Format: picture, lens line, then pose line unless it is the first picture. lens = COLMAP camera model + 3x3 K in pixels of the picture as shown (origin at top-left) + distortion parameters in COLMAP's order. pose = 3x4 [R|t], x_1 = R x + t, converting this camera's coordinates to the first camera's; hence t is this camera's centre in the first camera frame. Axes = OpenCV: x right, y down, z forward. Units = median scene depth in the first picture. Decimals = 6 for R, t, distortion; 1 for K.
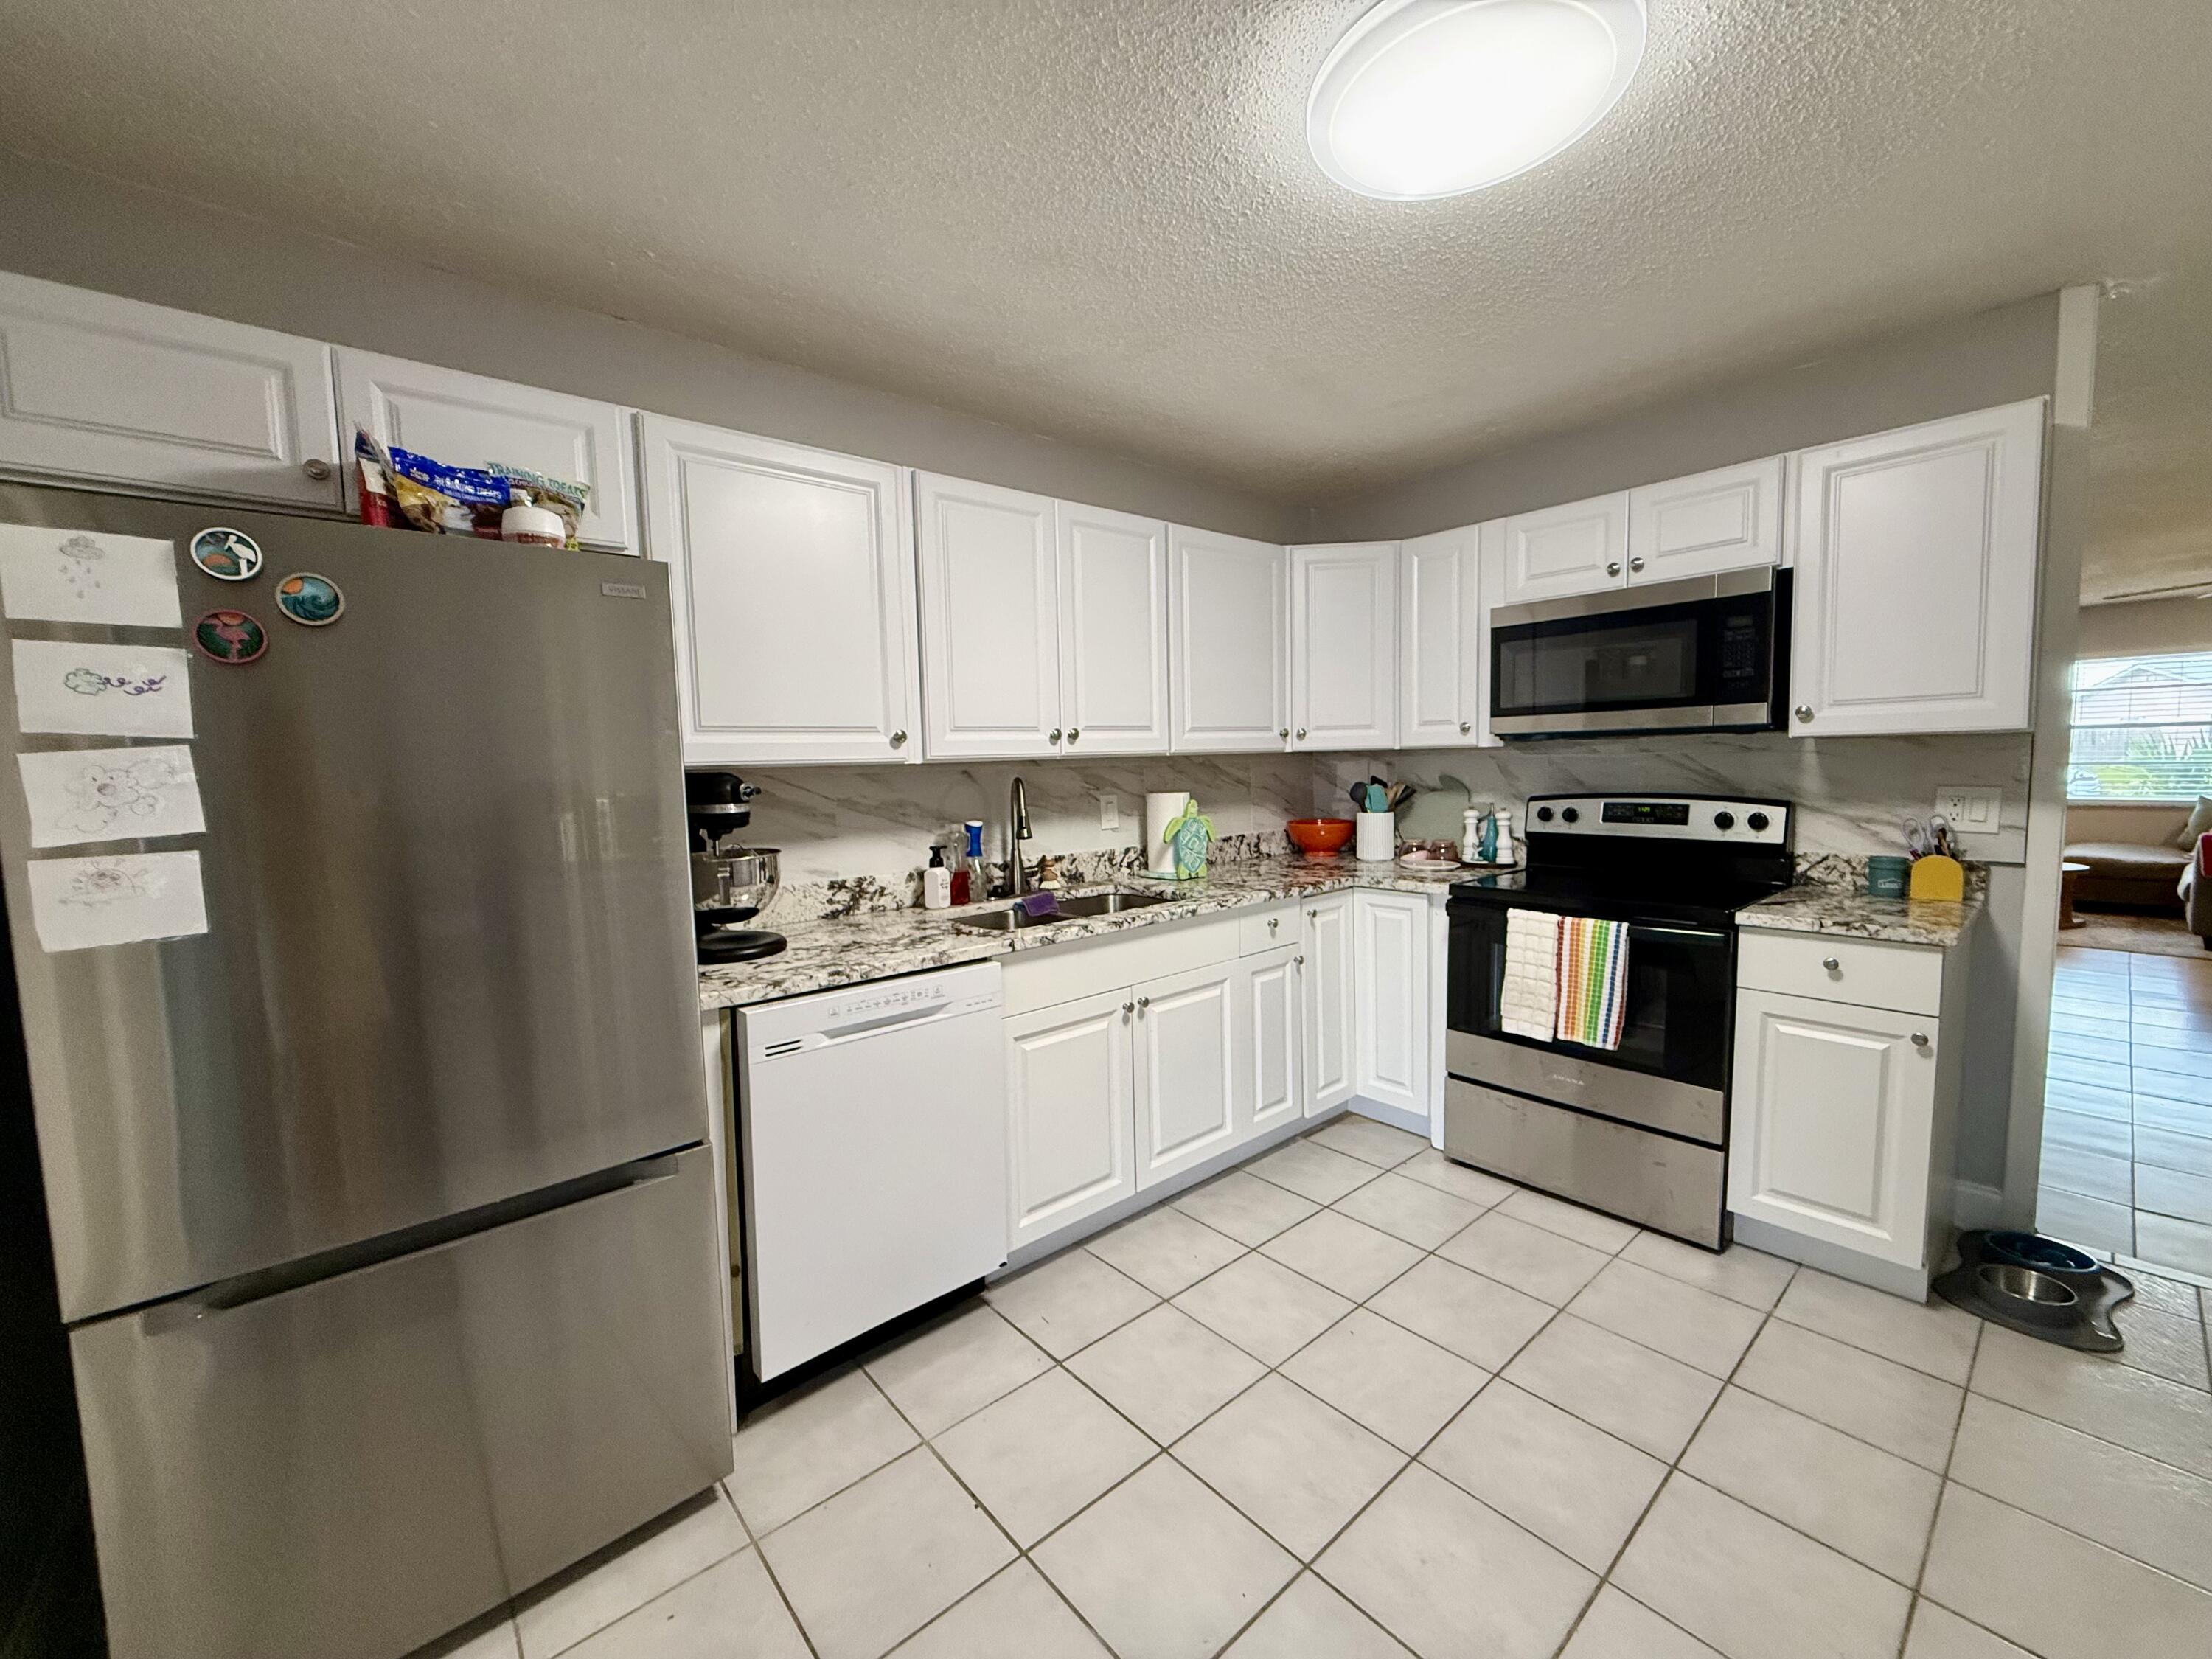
lens RADIAL K [[879.6, 0, 1107.1], [0, 879.6, 830.1], [0, 0, 1]] dist [-0.003575, 0.000600]
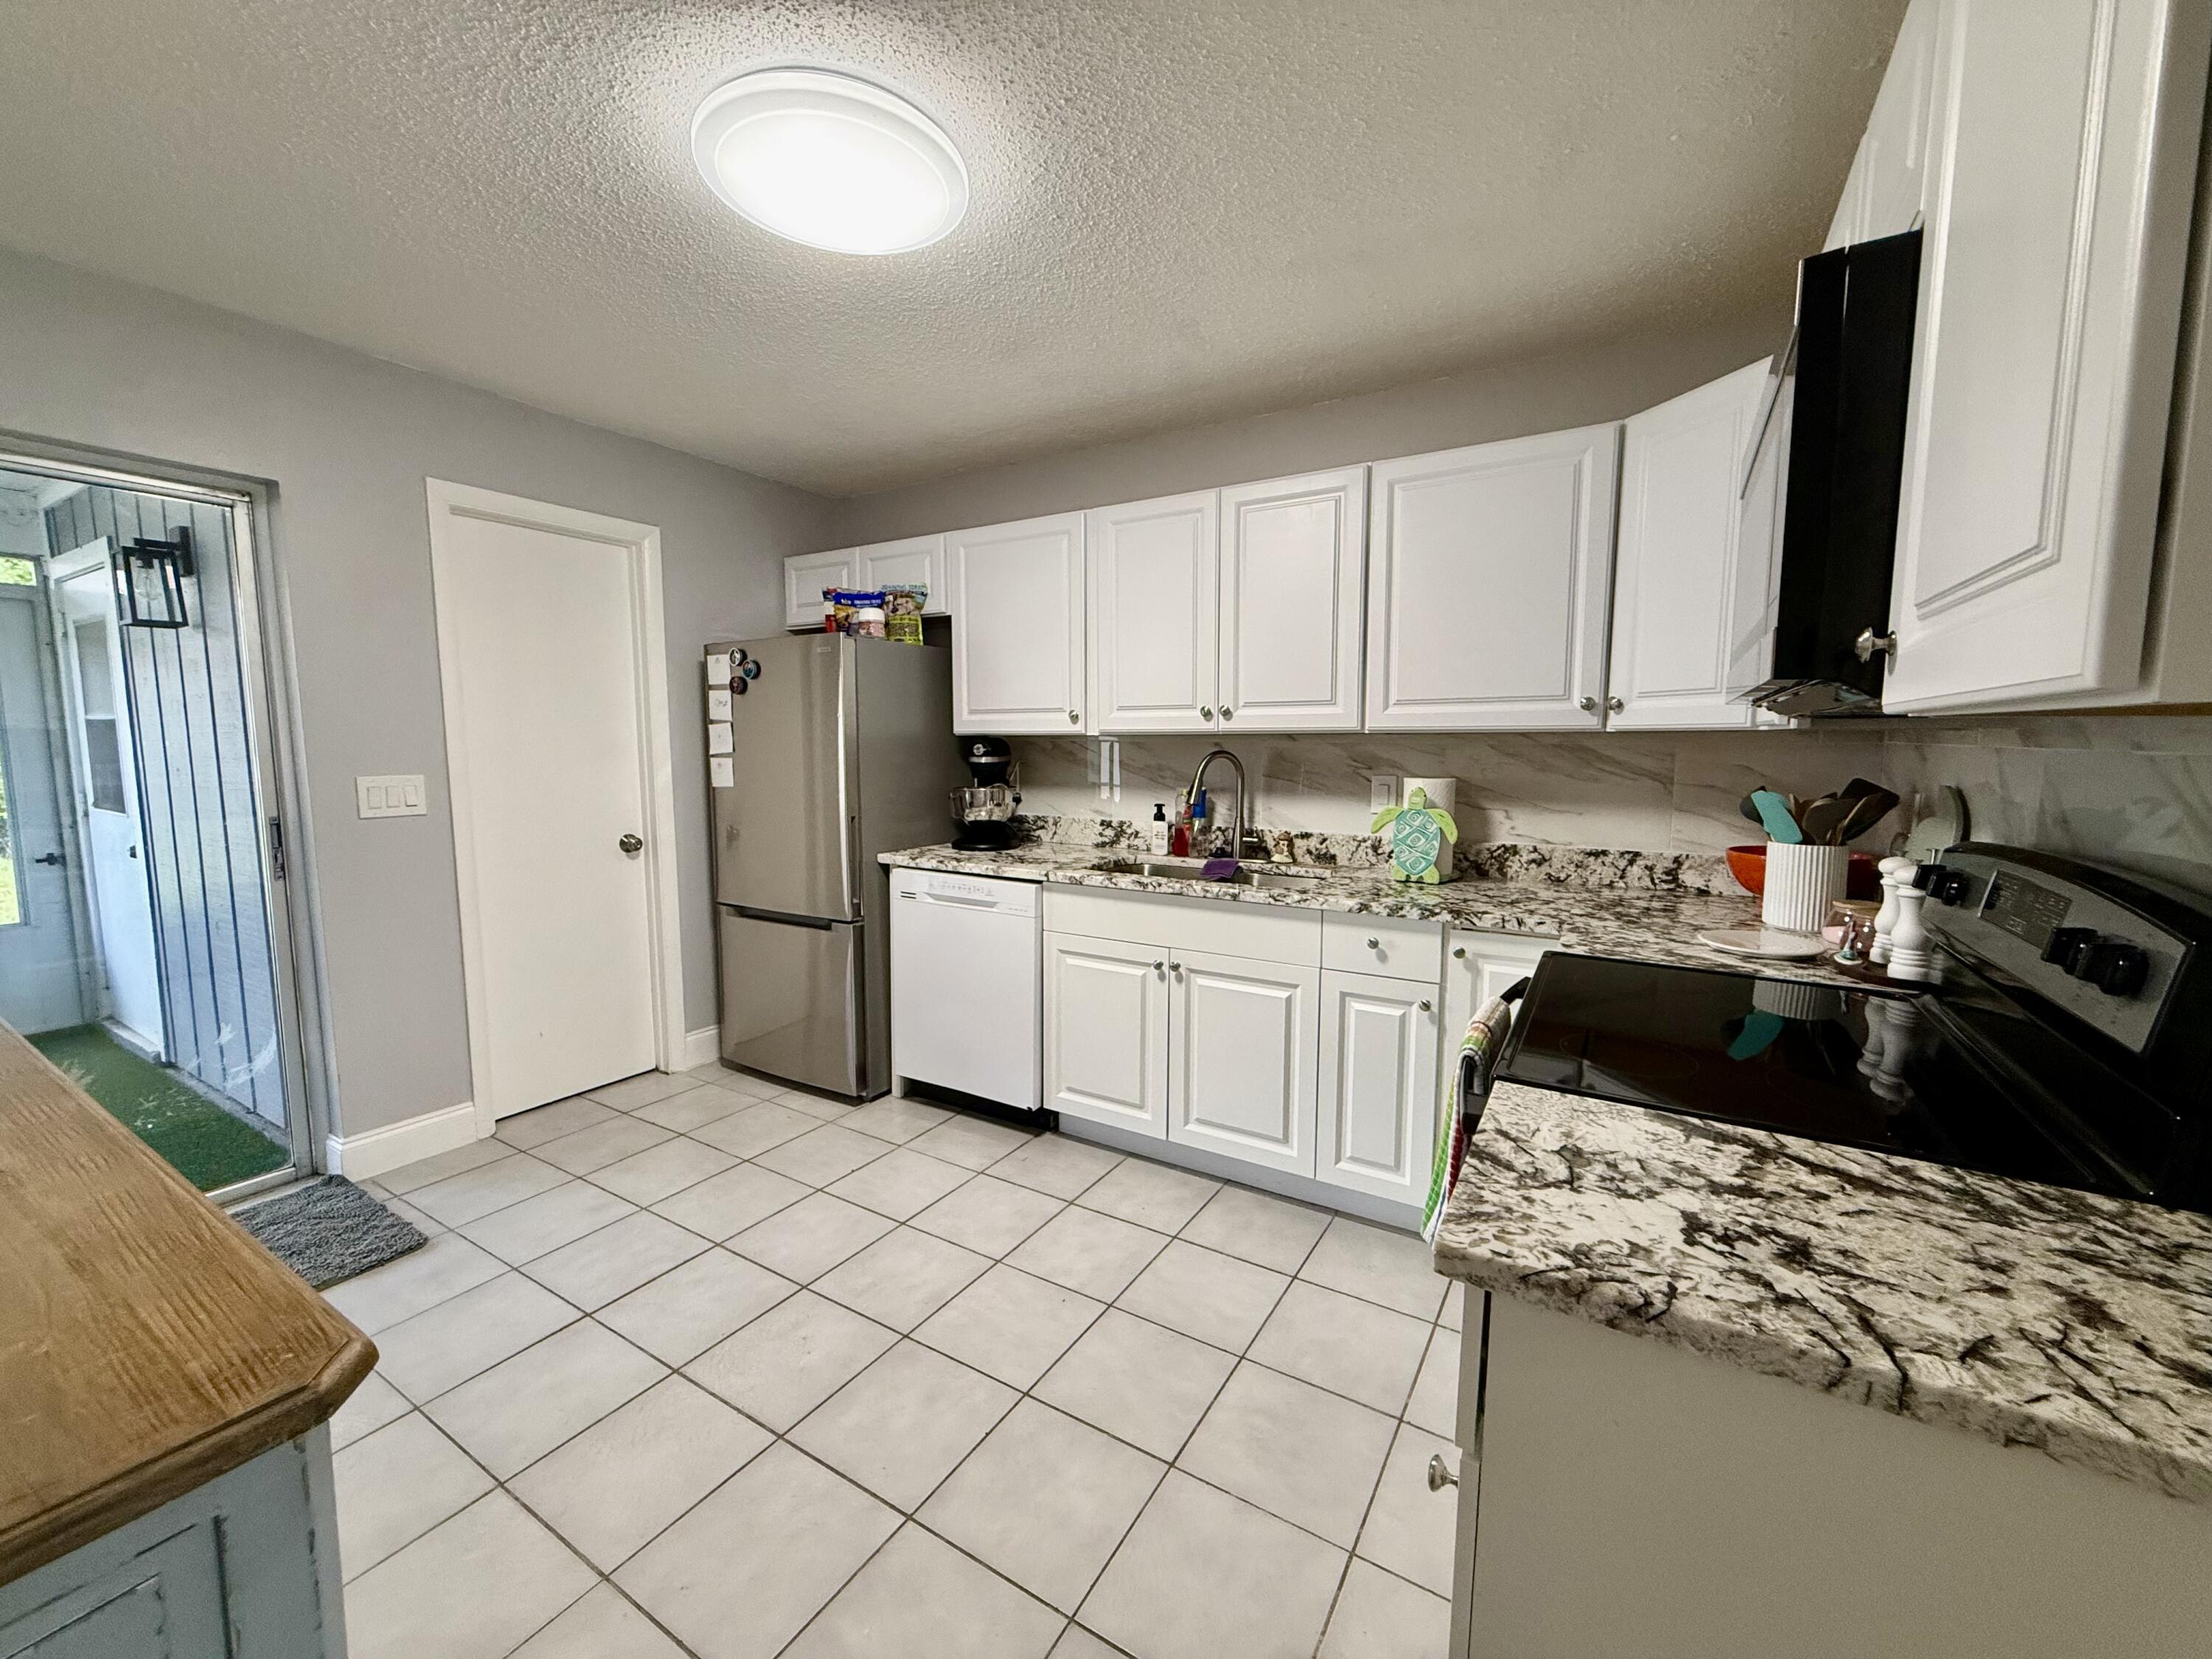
lens RADIAL K [[879.6, 0, 1104.8], [0, 879.6, 828.8], [0, 0, 1]] dist [-0.003575, 0.000600]
pose [[0.299431, 0.122532, -0.946217, 0.957302], [-0.085176, 0.991193, 0.101402, -0.065758], [0.950308, 0.050233, 0.307231, 0.563824]]
